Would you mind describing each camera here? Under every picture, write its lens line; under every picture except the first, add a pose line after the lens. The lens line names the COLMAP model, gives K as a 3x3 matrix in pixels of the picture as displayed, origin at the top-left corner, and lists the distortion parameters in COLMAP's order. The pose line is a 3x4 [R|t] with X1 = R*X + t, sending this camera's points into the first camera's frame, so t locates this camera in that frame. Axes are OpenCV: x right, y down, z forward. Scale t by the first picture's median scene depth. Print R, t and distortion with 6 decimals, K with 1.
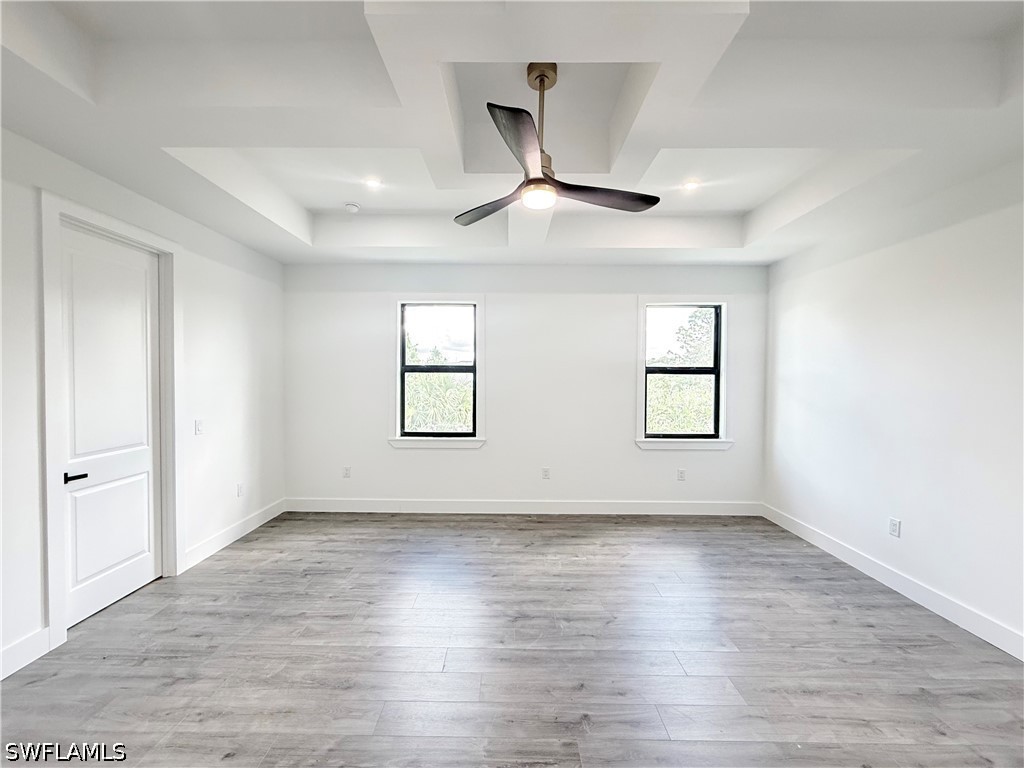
lens RADIAL K [[408.2, 0, 508.0], [0, 408.2, 385.9], [0, 0, 1]] dist [-0.003998, -0.000315]
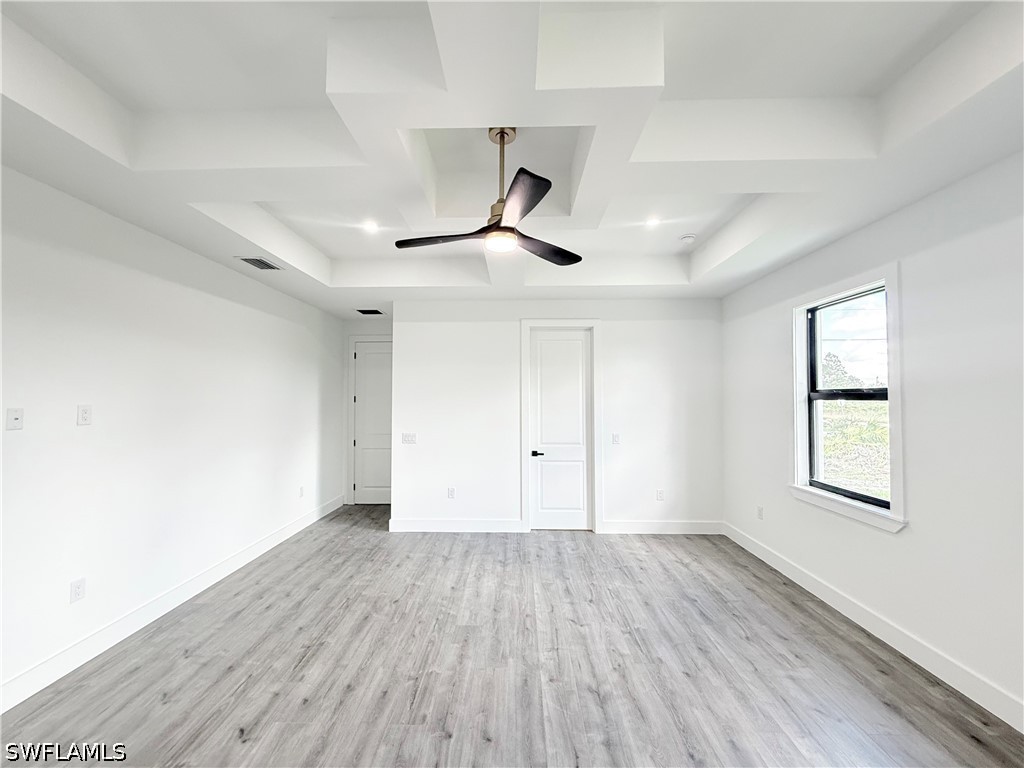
lens RADIAL K [[408.2, 0, 508.0], [0, 408.2, 385.9], [0, 0, 1]] dist [-0.003998, -0.000315]
pose [[-0.022225, -0.035927, -0.999107, 0.670626], [-0.024064, 0.999084, -0.035391, -0.024991], [0.999463, 0.023256, -0.023069, 0.615177]]
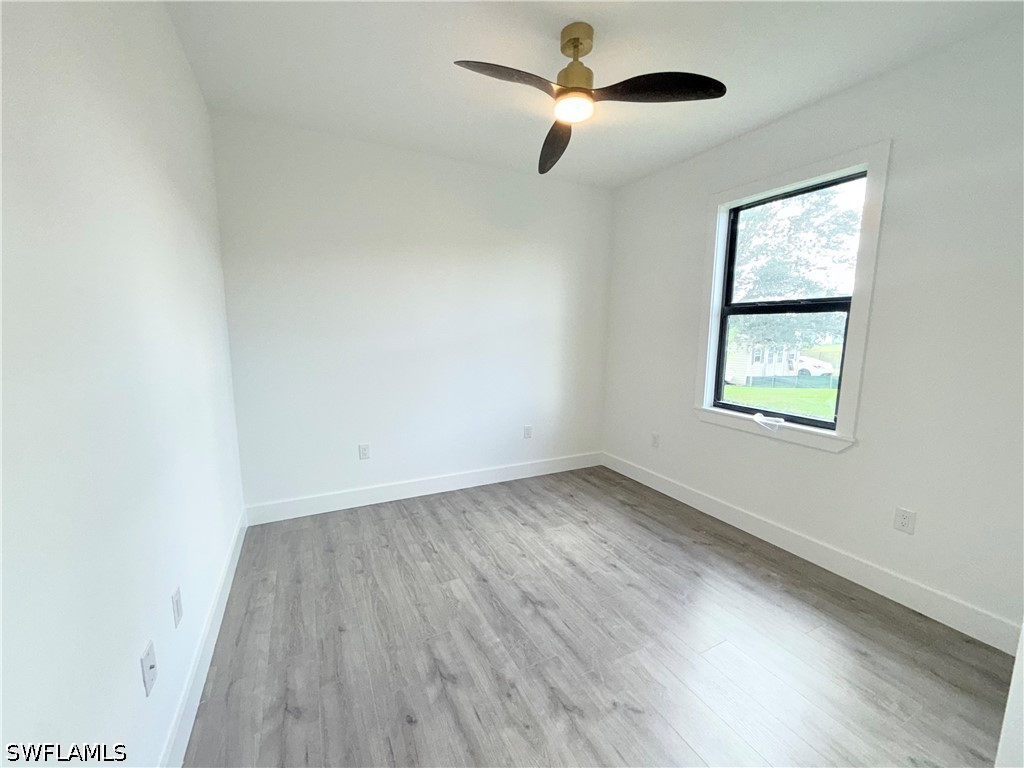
lens RADIAL K [[408.2, 0, 508.0], [0, 408.2, 385.9], [0, 0, 1]] dist [-0.003998, -0.000315]
pose [[0.447395, 0.114603, -0.886963, 0.258428], [-0.012689, 0.992469, 0.121835, 0.007907], [0.894247, -0.043254, 0.445480, 0.499005]]
